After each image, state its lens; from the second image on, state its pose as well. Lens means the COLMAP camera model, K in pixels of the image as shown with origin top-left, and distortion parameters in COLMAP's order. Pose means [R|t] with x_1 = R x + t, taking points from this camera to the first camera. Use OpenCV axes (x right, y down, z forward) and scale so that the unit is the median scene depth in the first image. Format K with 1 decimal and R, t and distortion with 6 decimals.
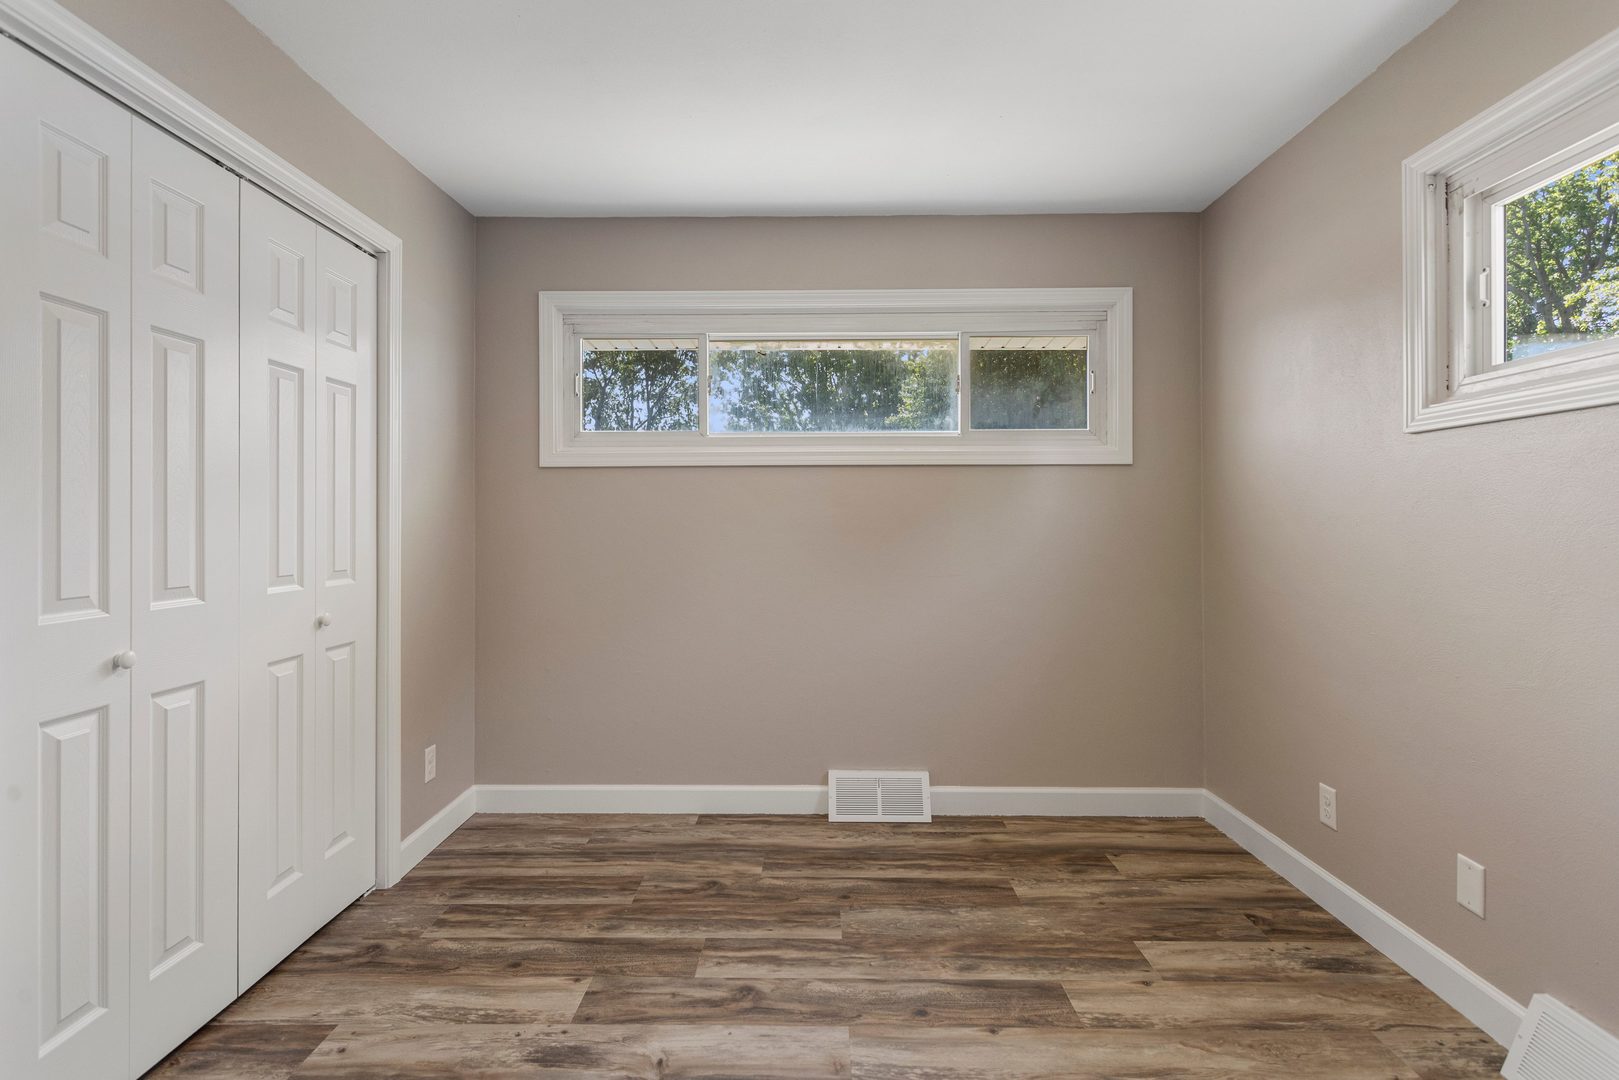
lens RADIAL K [[777.2, 0, 797.3], [0, 777.2, 516.9], [0, 0, 1]] dist [0.004451, 0.000763]
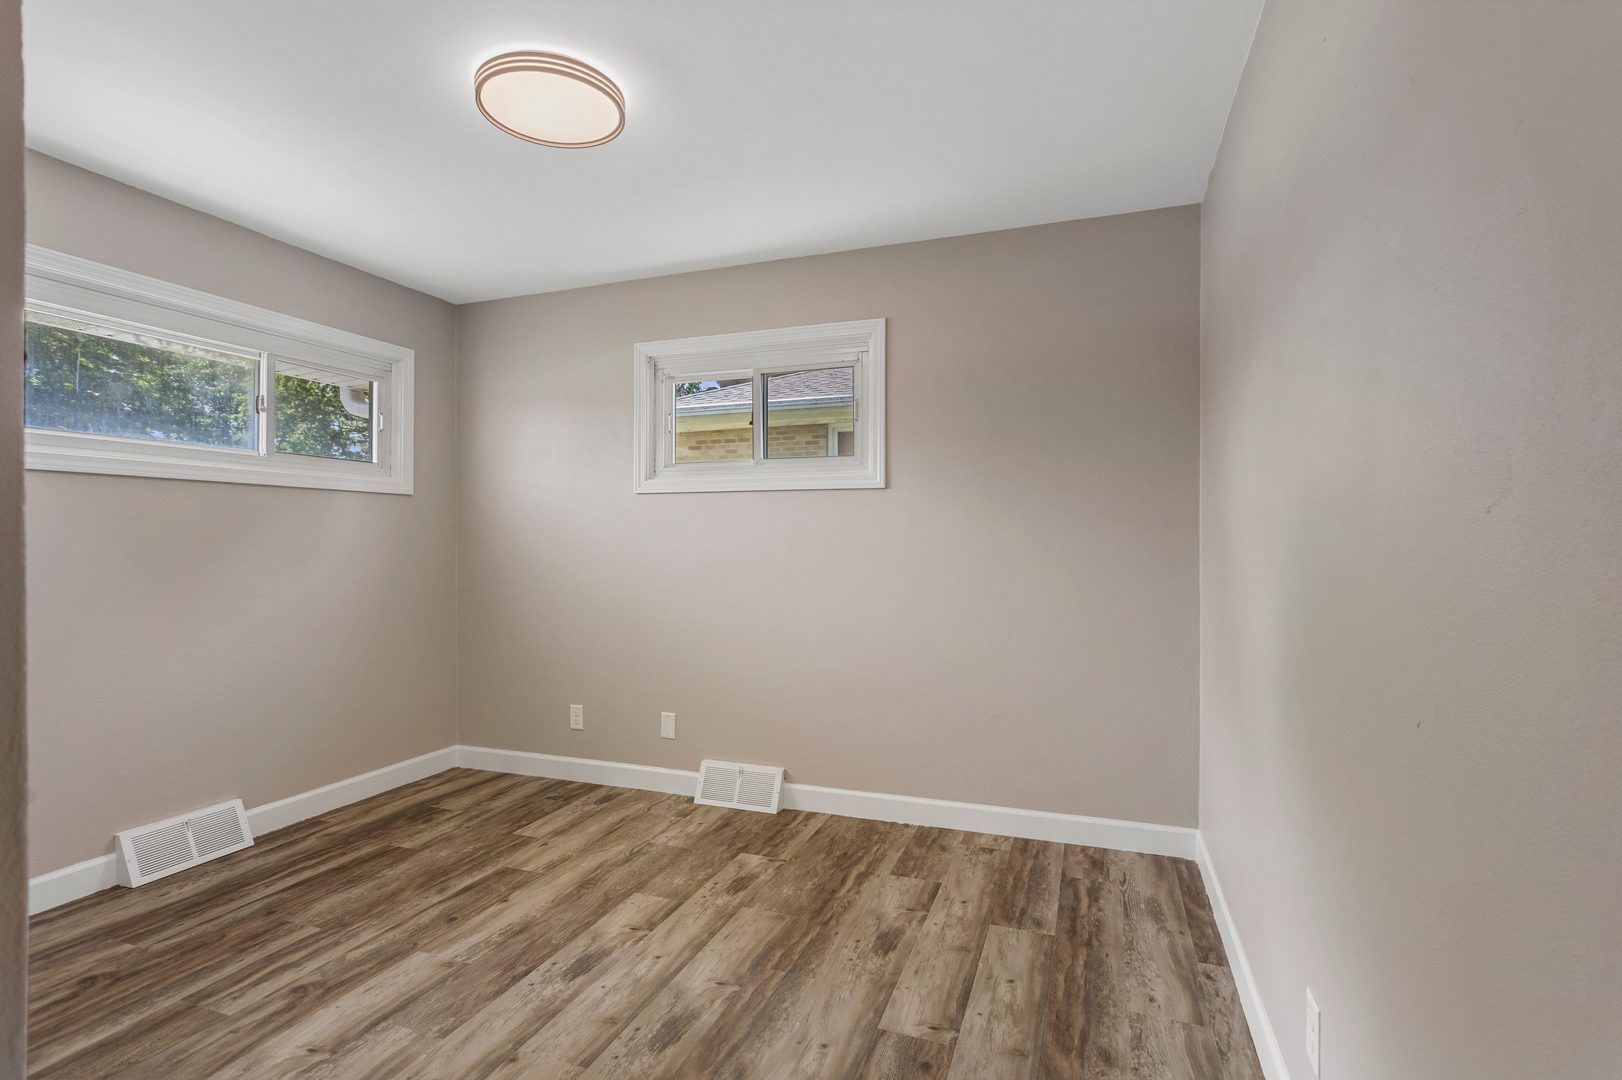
lens RADIAL K [[778.6, 0, 803.8], [0, 778.6, 547.0], [0, 0, 1]] dist [0.004451, 0.000763]
pose [[0.336634, -0.004205, 0.941626, -0.528205], [-0.007580, 0.999946, 0.007175, 0.000634], [-0.941605, -0.009553, 0.336584, 0.008887]]
